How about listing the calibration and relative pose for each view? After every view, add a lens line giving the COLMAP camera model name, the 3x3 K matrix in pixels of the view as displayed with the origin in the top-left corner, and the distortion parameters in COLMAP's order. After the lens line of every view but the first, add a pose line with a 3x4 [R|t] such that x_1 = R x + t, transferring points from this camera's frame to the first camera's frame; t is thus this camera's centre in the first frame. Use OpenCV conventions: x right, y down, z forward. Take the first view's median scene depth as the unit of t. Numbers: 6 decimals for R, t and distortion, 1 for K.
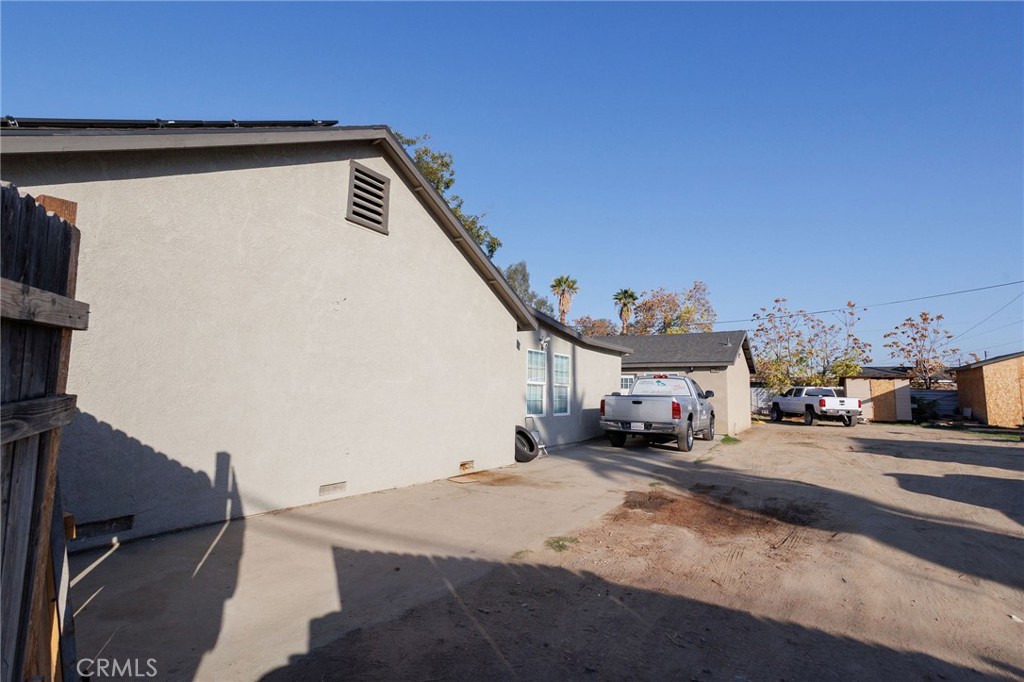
lens RADIAL K [[486.1, 0, 512.0], [0, 486.1, 341.0], [0, 0, 1]] dist [-0.040798, 0.029368]
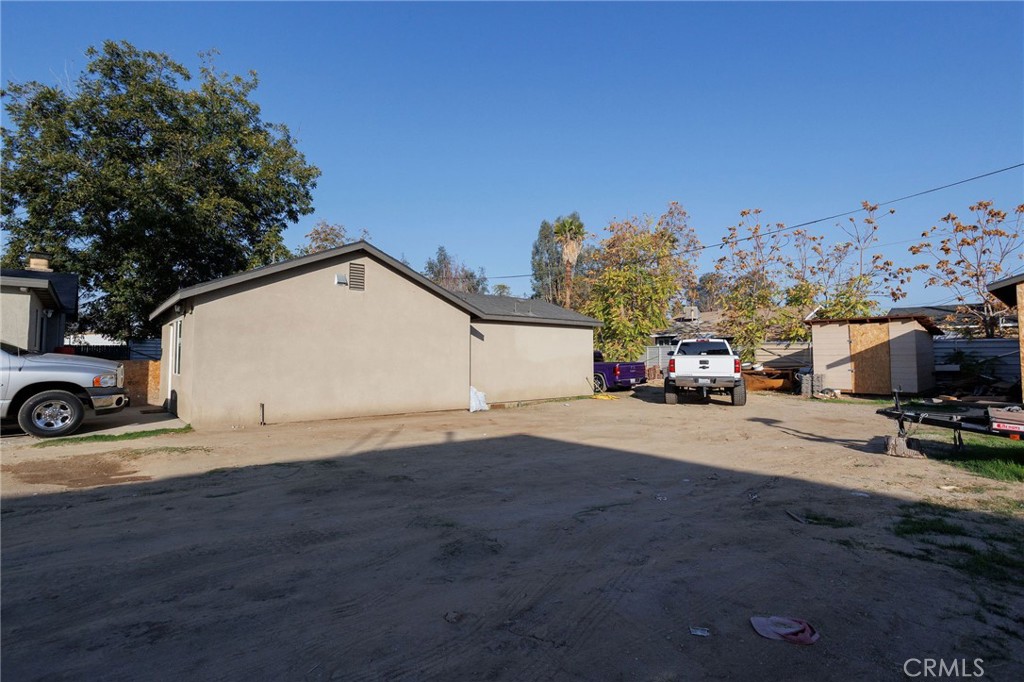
lens RADIAL K [[486.1, 0, 512.0], [0, 486.1, 341.0], [0, 0, 1]] dist [-0.040798, 0.029368]
pose [[0.958775, -0.030182, -0.282558, 0.613943], [0.048976, 0.997015, 0.059687, 0.053477], [0.279913, -0.071065, 0.957391, 0.374428]]
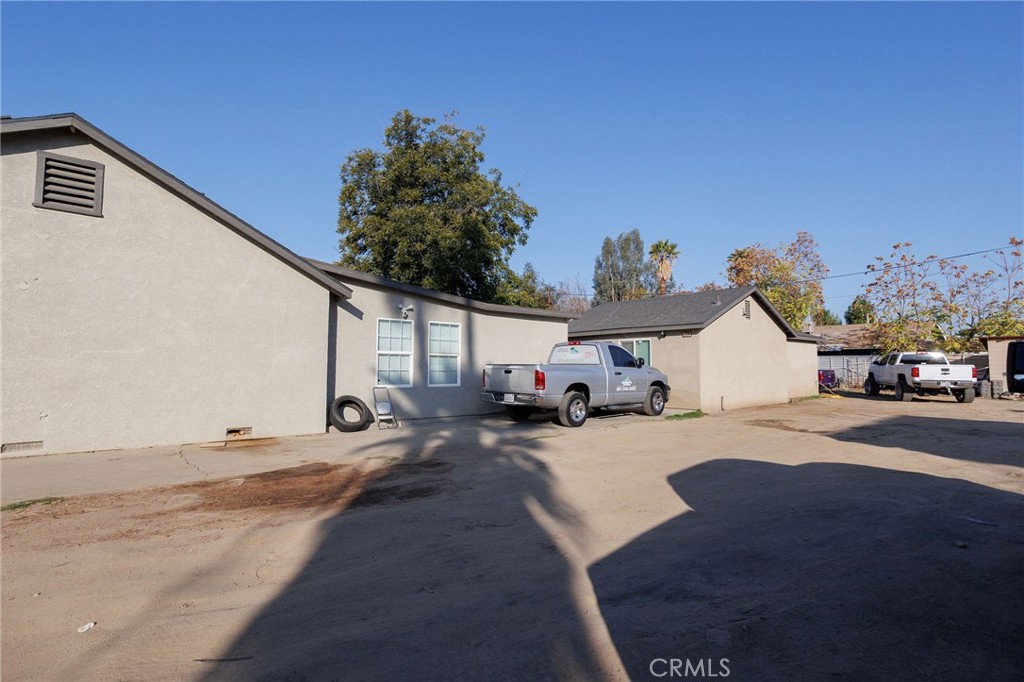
lens RADIAL K [[486.1, 0, 512.0], [0, 486.1, 341.0], [0, 0, 1]] dist [-0.040798, 0.029368]
pose [[0.954742, -0.033657, -0.295524, 0.245778], [0.047785, 0.998028, 0.040712, 0.014937], [0.293571, -0.052991, 0.954467, 0.062118]]
